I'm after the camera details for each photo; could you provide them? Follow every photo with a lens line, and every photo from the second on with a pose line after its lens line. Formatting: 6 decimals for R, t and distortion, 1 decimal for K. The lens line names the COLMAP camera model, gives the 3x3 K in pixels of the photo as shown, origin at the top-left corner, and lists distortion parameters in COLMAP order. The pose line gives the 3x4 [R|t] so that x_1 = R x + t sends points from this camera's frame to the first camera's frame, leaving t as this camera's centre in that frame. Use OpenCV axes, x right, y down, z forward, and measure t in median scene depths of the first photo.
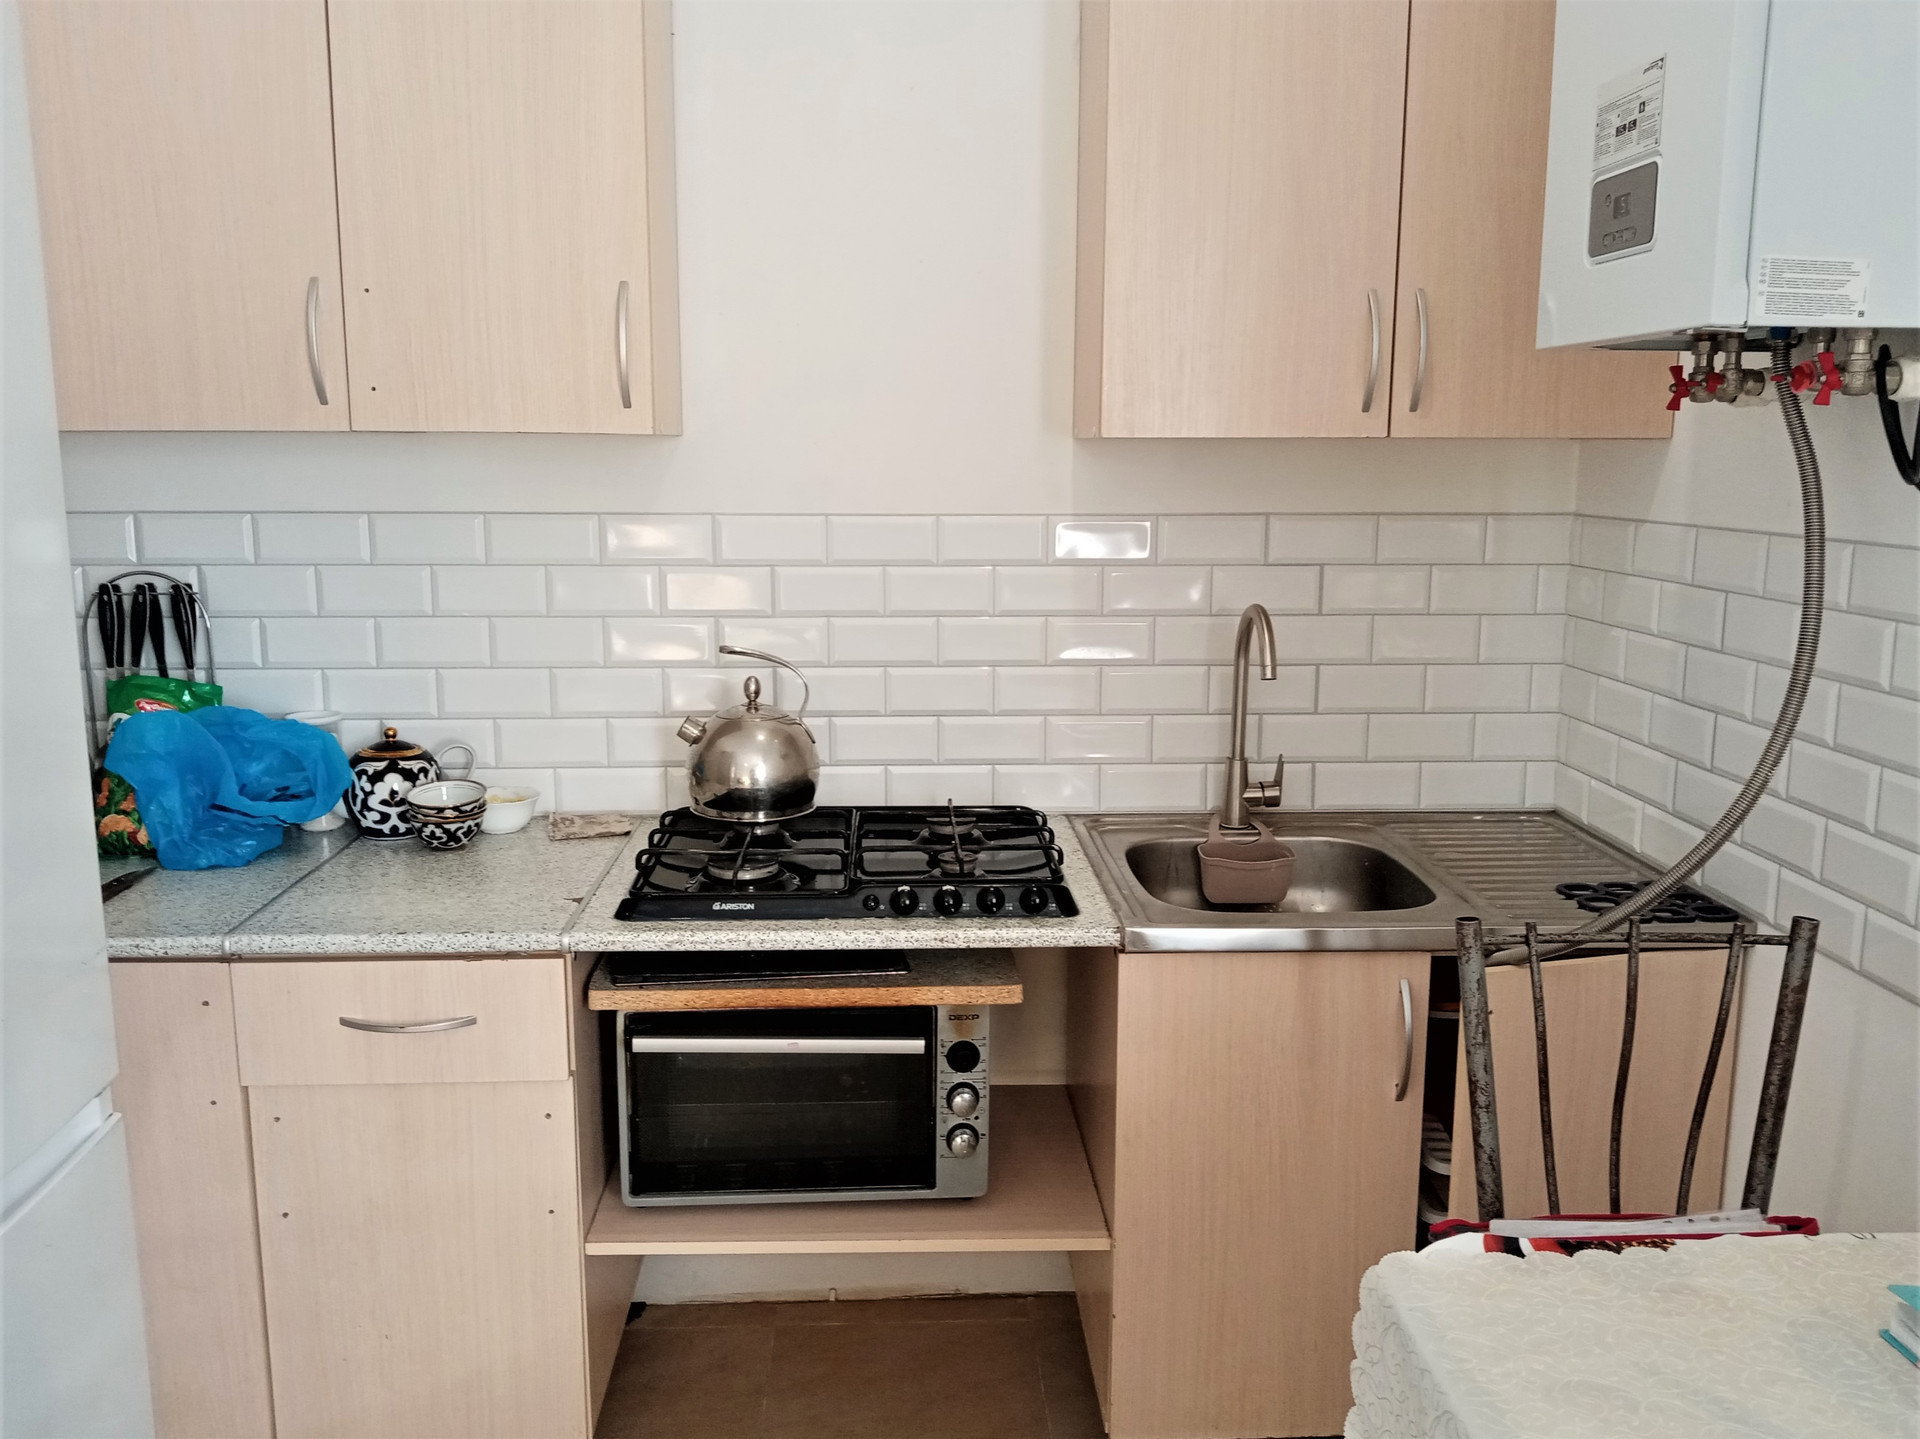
lens RADIAL K [[1520.1, 0, 960.0], [0, 1520.1, 719.5], [0, 0, 1]] dist [-0.001779, -0.170471]
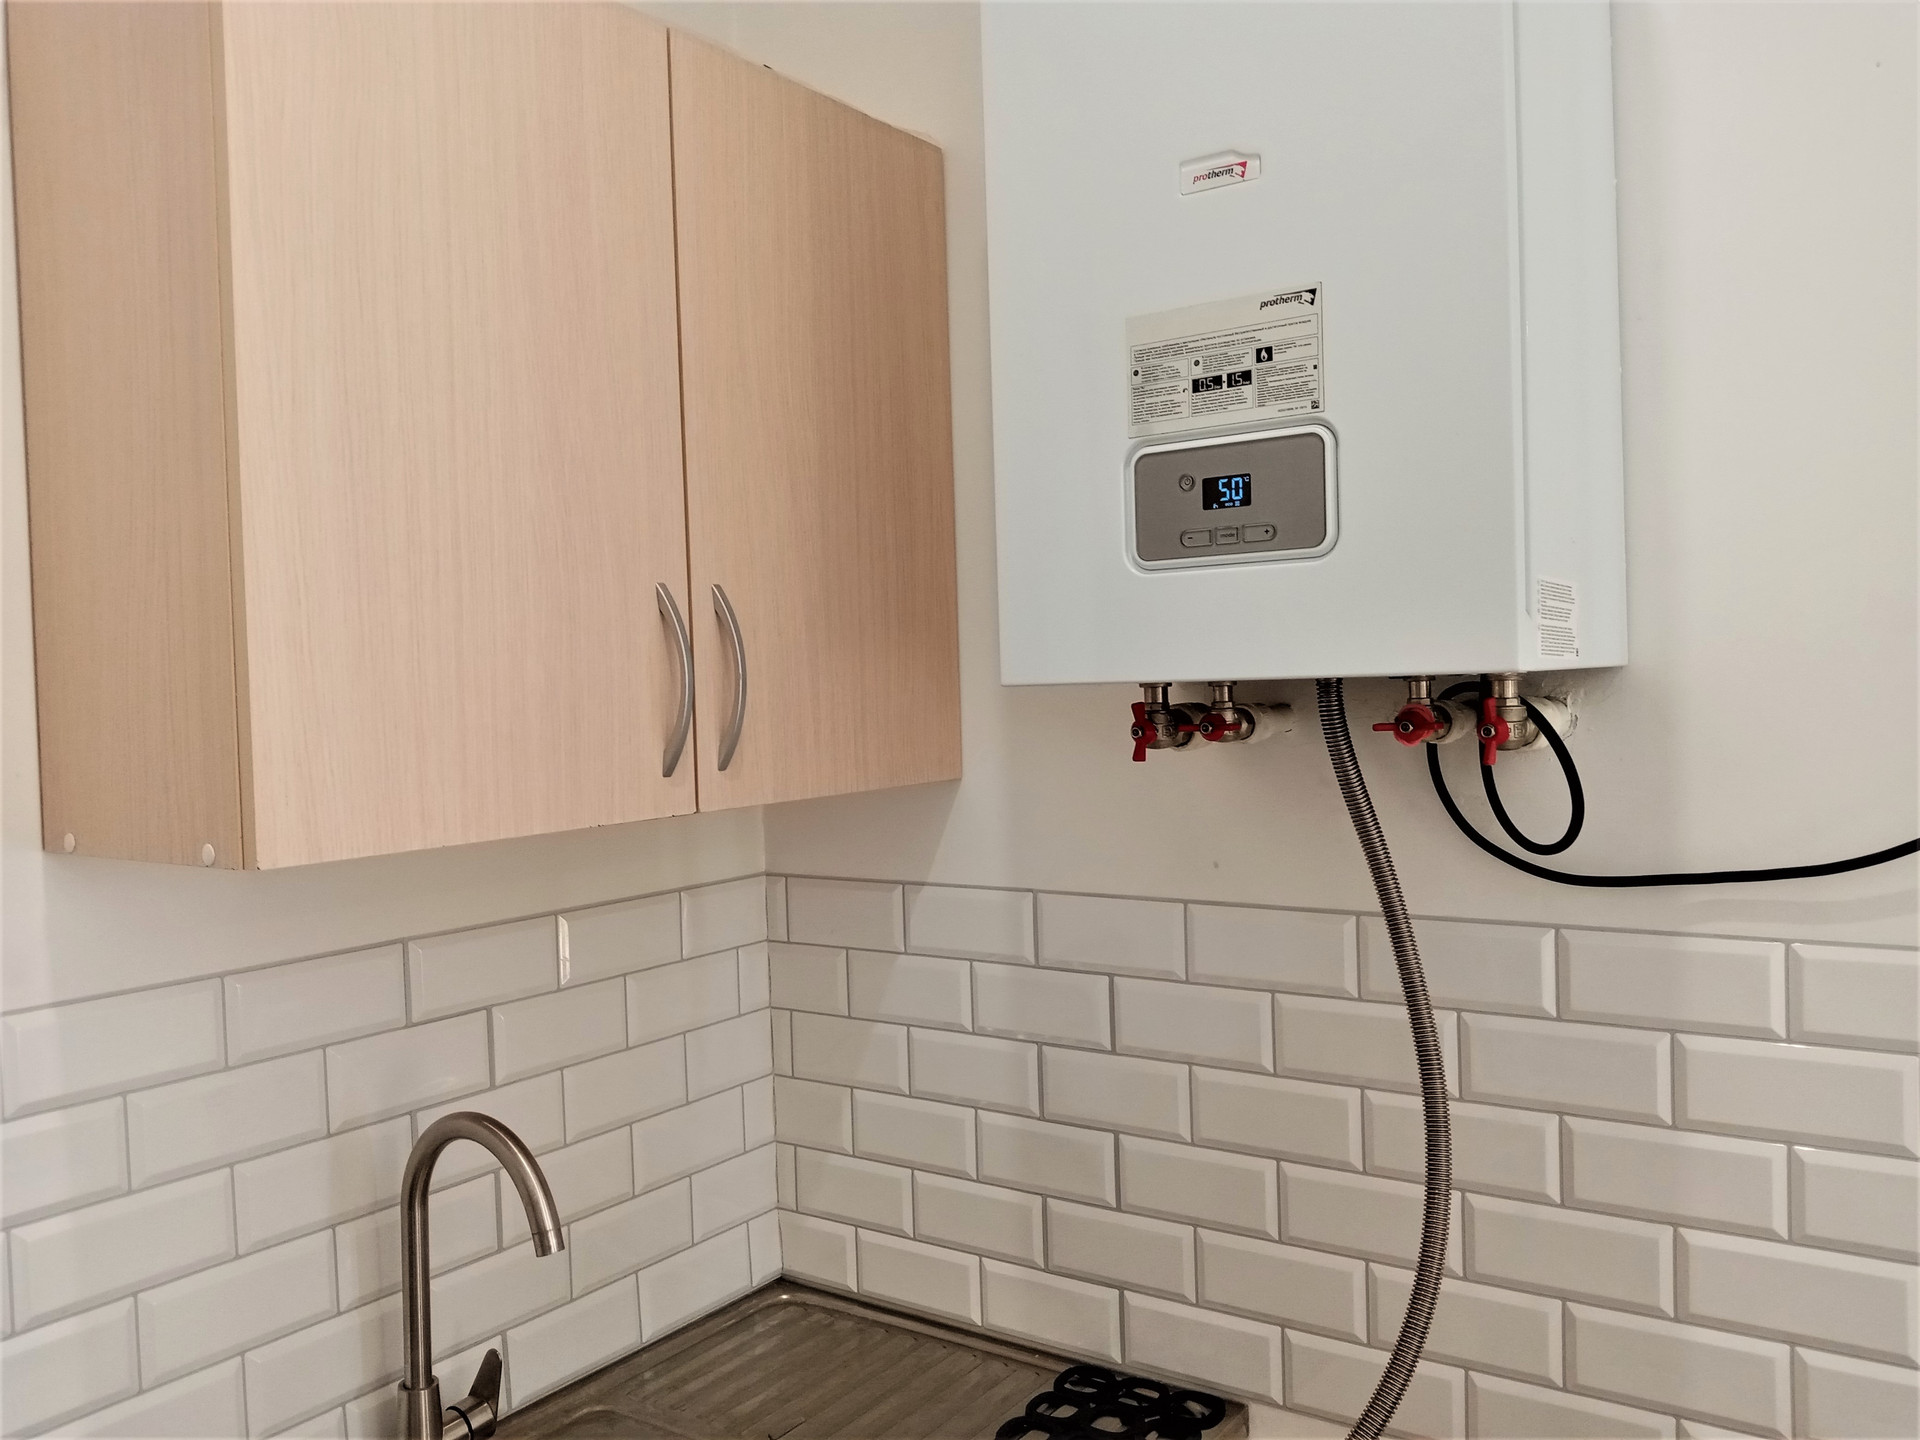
lens RADIAL K [[1564.1, 0, 960.0], [0, 1564.1, 720.0], [0, 0, 1]] dist [0.034427, -0.004178]
pose [[0.623423, -0.044099, 0.780640, -0.160409], [0.172214, 0.981634, -0.082077, -0.152691], [-0.762684, 0.185606, 0.619568, 0.502811]]
